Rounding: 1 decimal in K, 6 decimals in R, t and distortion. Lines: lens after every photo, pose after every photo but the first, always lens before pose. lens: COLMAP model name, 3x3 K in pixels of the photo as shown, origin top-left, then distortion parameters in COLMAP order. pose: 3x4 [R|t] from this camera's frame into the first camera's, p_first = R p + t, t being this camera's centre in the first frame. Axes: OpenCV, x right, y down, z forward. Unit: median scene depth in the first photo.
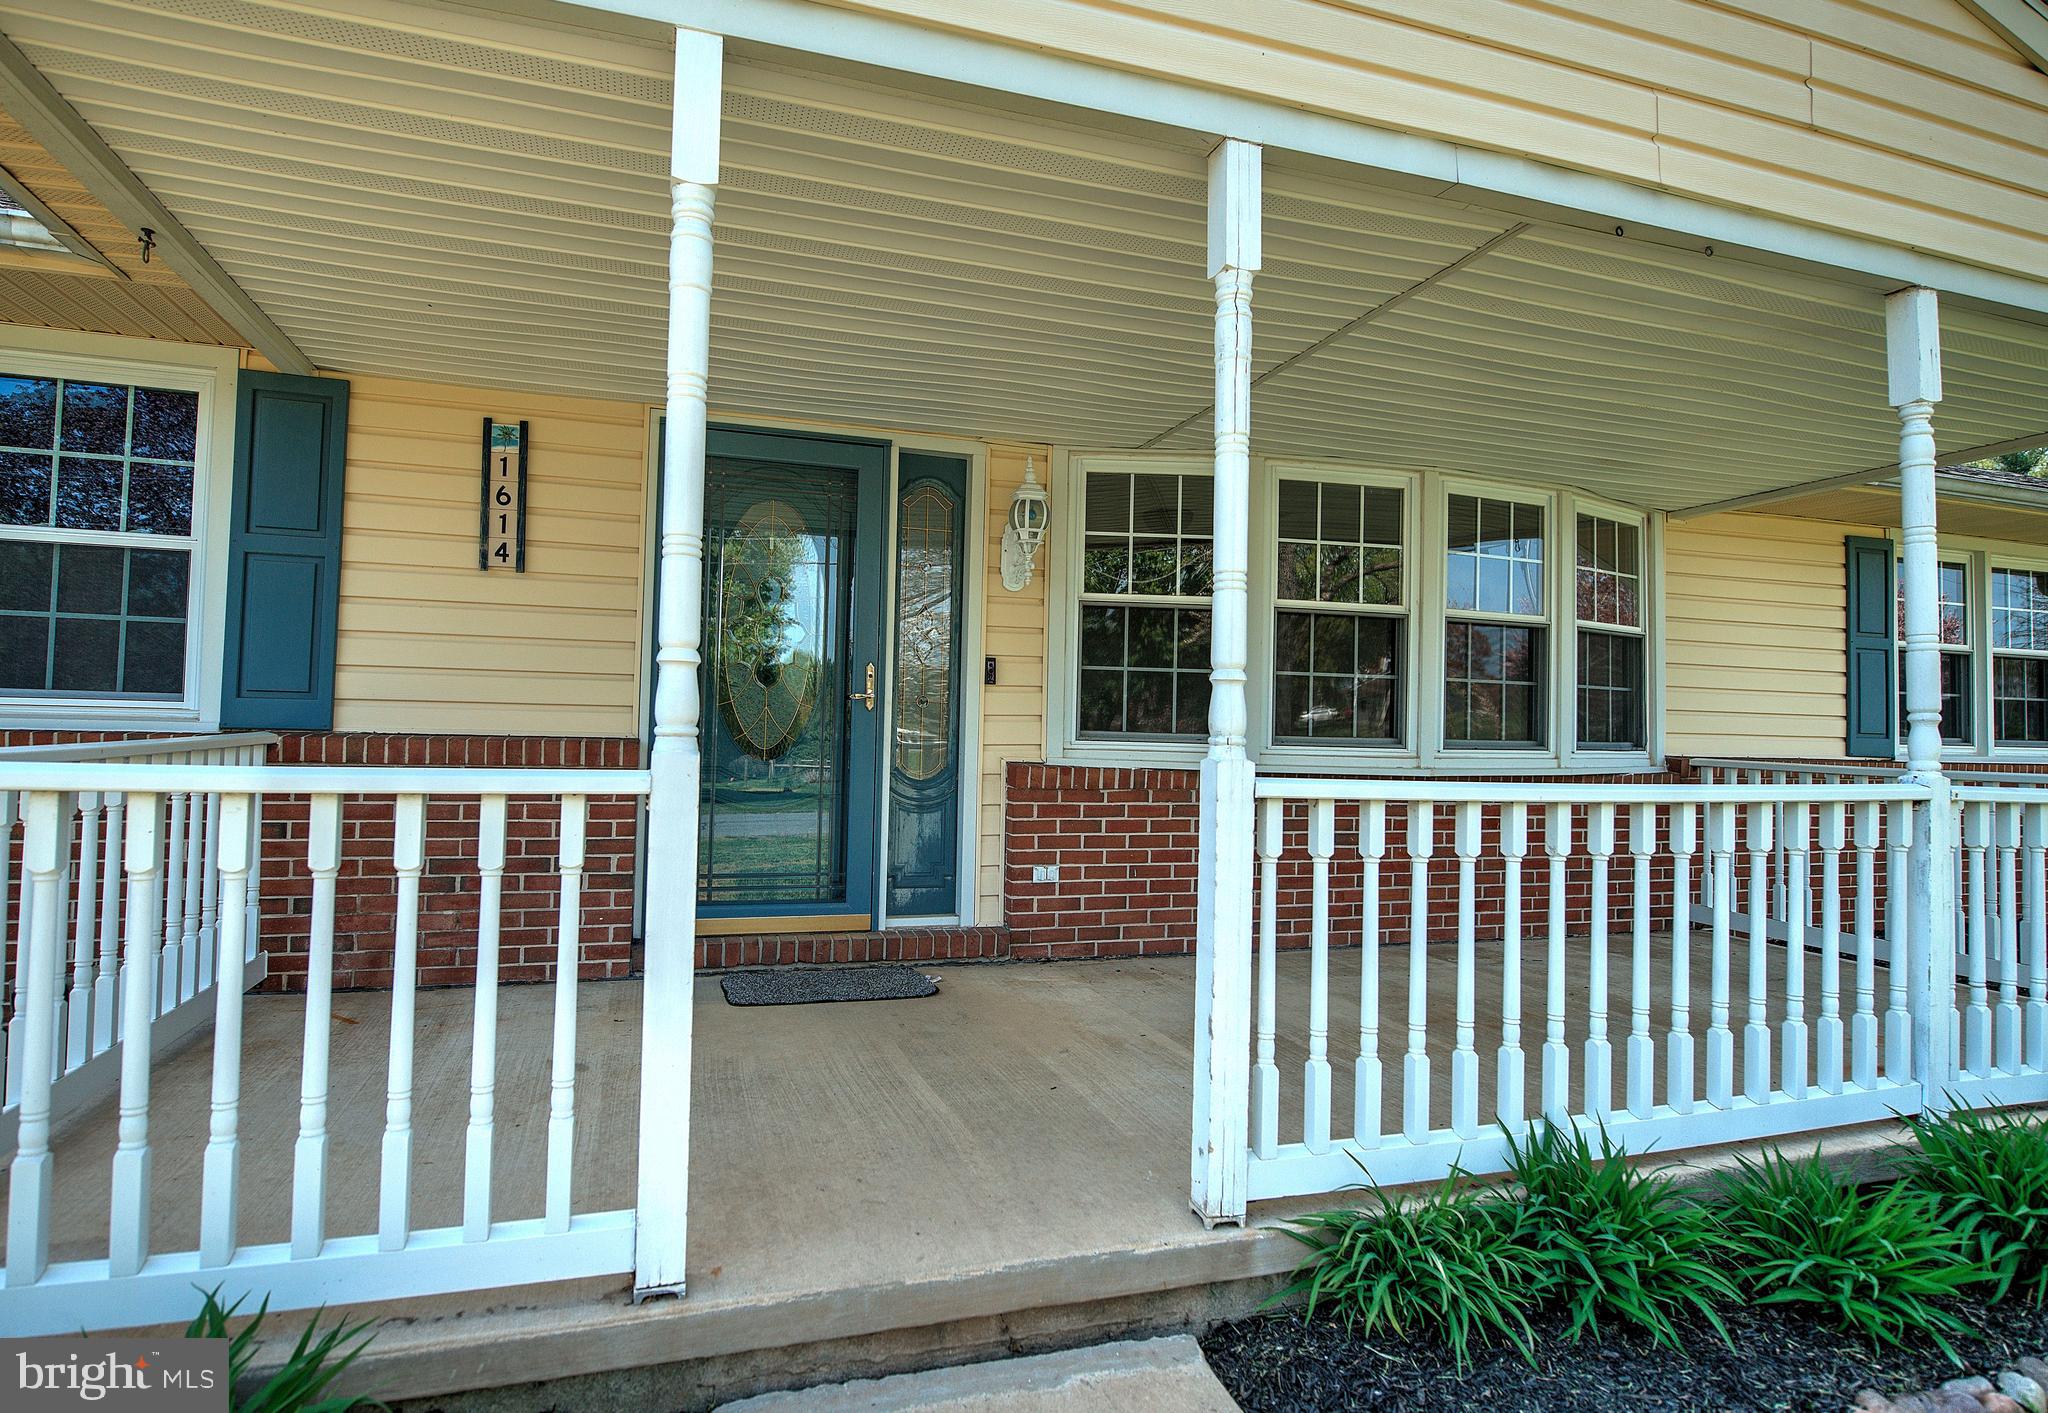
lens RADIAL K [[1085.2, 0, 994.2], [0, 1085.2, 691.3], [0, 0, 1]] dist [-0.004598, -0.003155]
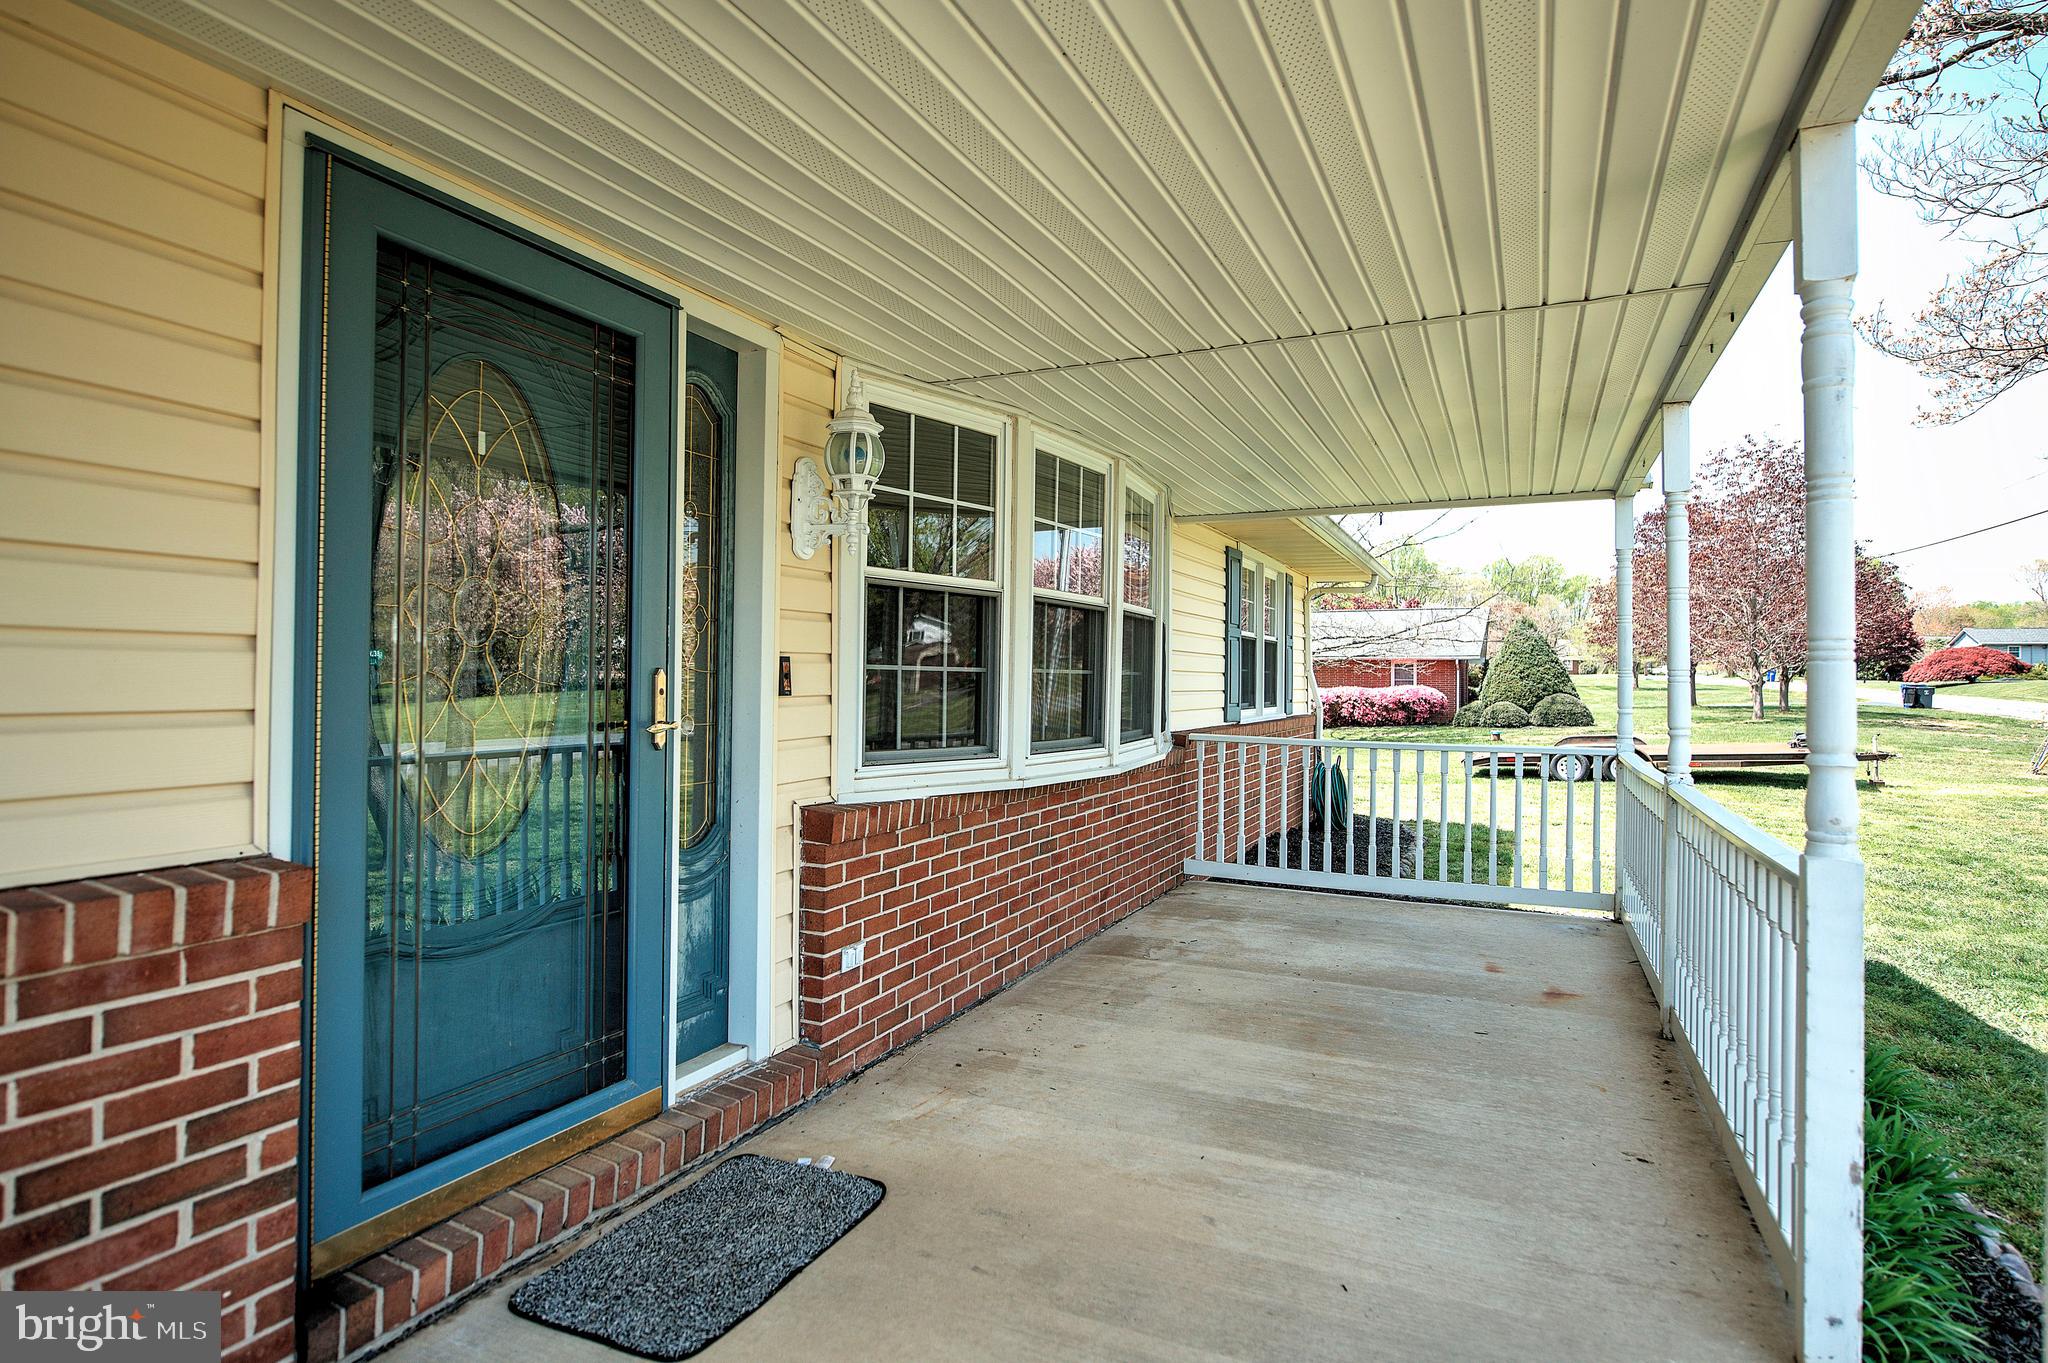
lens RADIAL K [[1092.3, 0, 1020.8], [0, 1092.3, 671.2], [0, 0, 1]] dist [0.001225, -0.000203]
pose [[0.674294, -0.009899, 0.738396, -0.411853], [-0.021544, 0.999221, 0.033069, -0.048077], [-0.738148, -0.038206, 0.673556, 0.434623]]
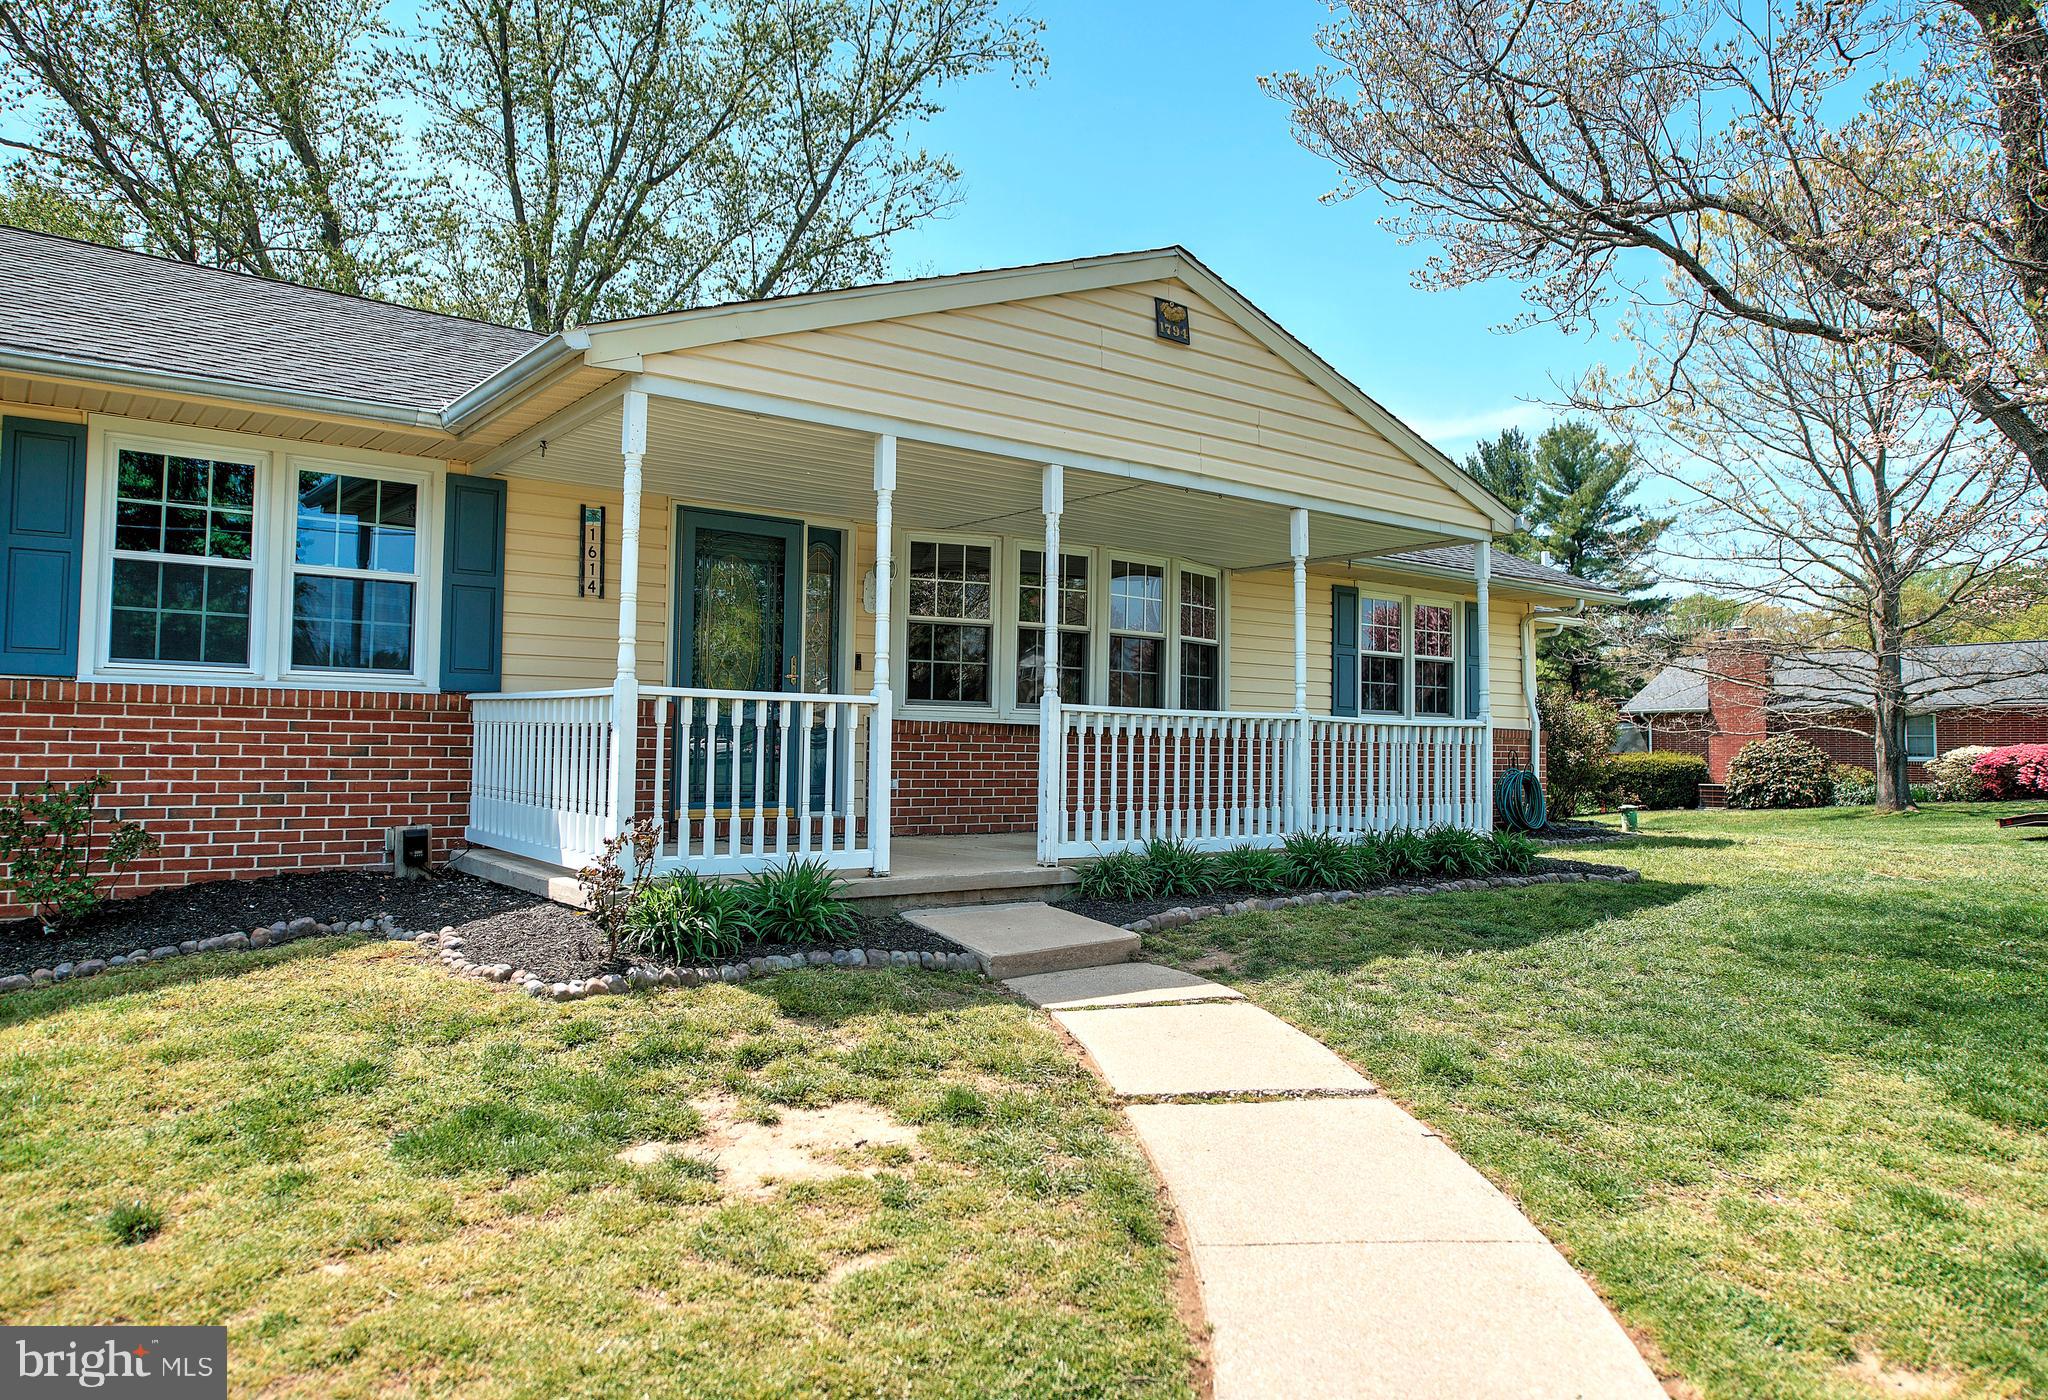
lens RADIAL K [[1362.3, 0, 1006.0], [0, 1362.3, 693.0], [0, 0, 1]] dist [-0.000263, 0.002038]
pose [[0.940377, 0.005033, 0.340096, -0.499063], [-0.006588, 0.999972, 0.003419, 0.020193], [-0.340069, -0.005455, 0.940385, -1.027690]]
